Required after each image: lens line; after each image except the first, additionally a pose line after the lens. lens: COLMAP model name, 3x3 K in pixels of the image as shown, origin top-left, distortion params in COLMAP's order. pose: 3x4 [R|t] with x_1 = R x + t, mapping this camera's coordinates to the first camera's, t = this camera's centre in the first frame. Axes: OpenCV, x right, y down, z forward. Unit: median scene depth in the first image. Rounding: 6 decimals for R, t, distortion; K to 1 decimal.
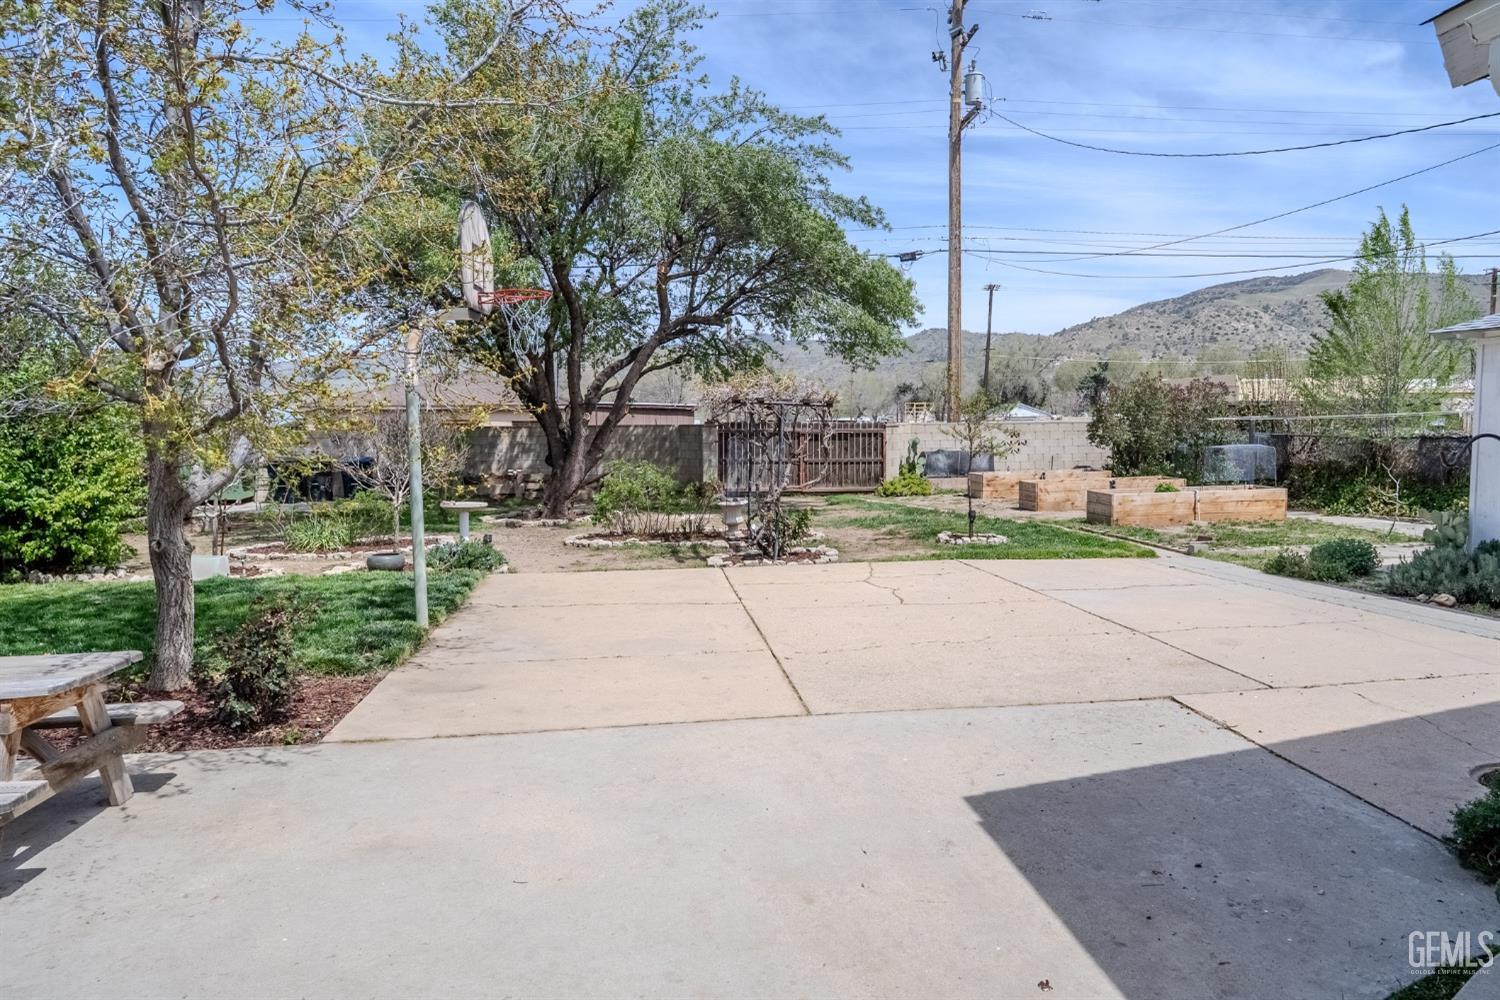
lens RADIAL K [[1000.9, 0, 750.1], [0, 1000.9, 495.6], [0, 0, 1]] dist [0.000158, 0.001185]
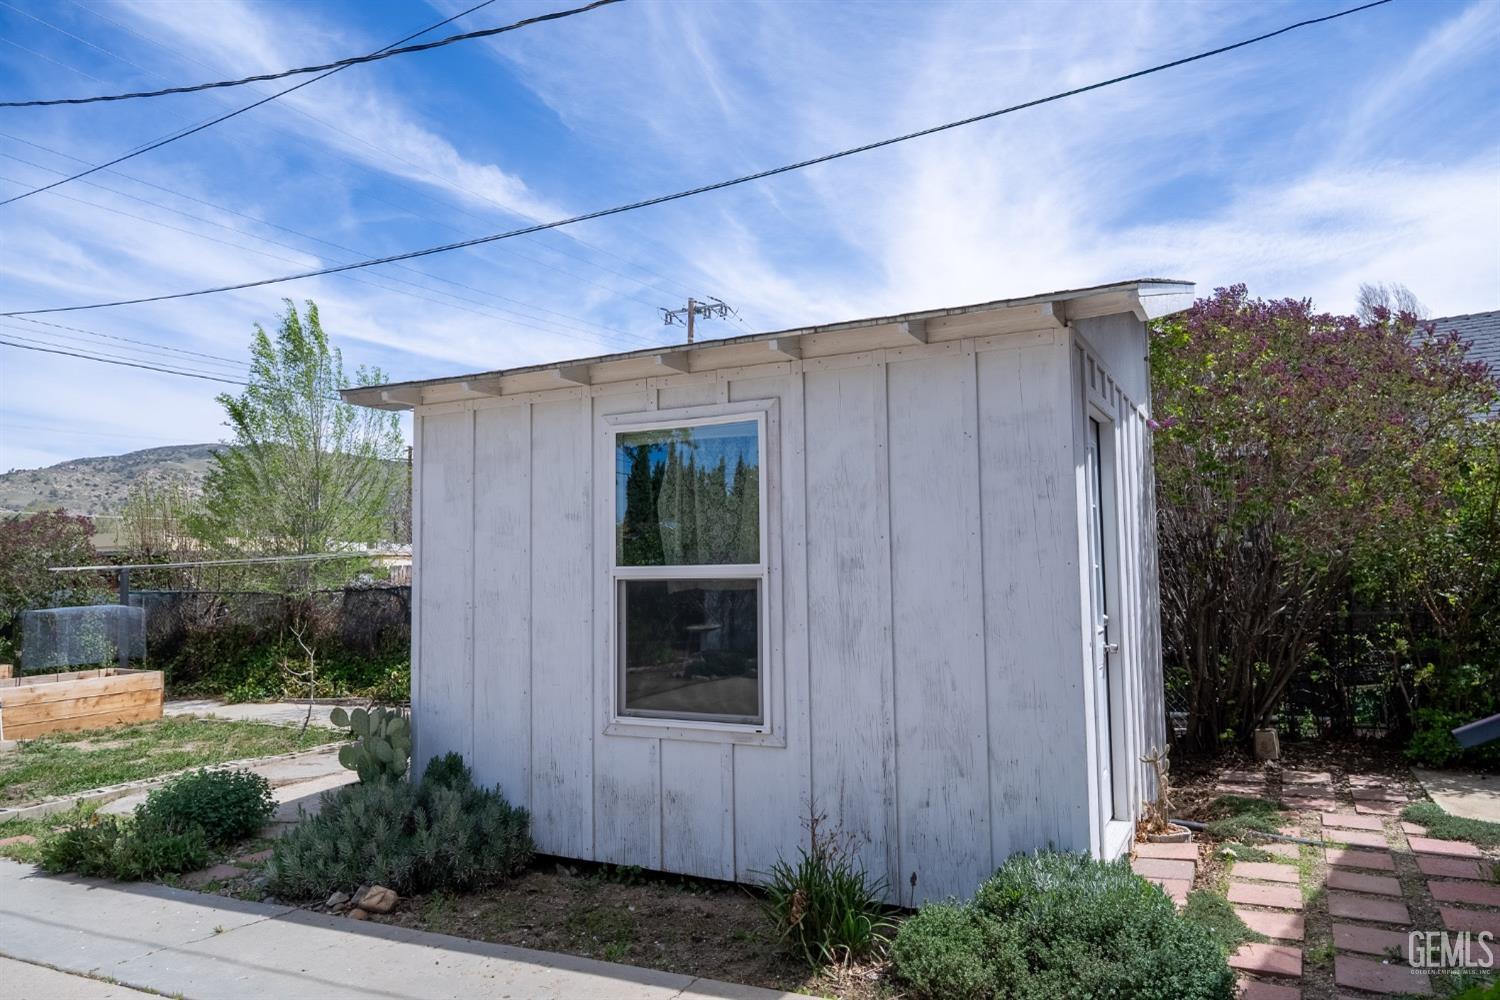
lens RADIAL K [[1000.9, 0, 753.6], [0, 1000.9, 499.8], [0, 0, 1]] dist [0.000158, 0.001185]
pose [[0.568478, 0.059837, 0.820519, 0.203639], [0.072994, 0.989749, -0.122751, -0.008962], [-0.819454, 0.129674, 0.558283, 0.291266]]
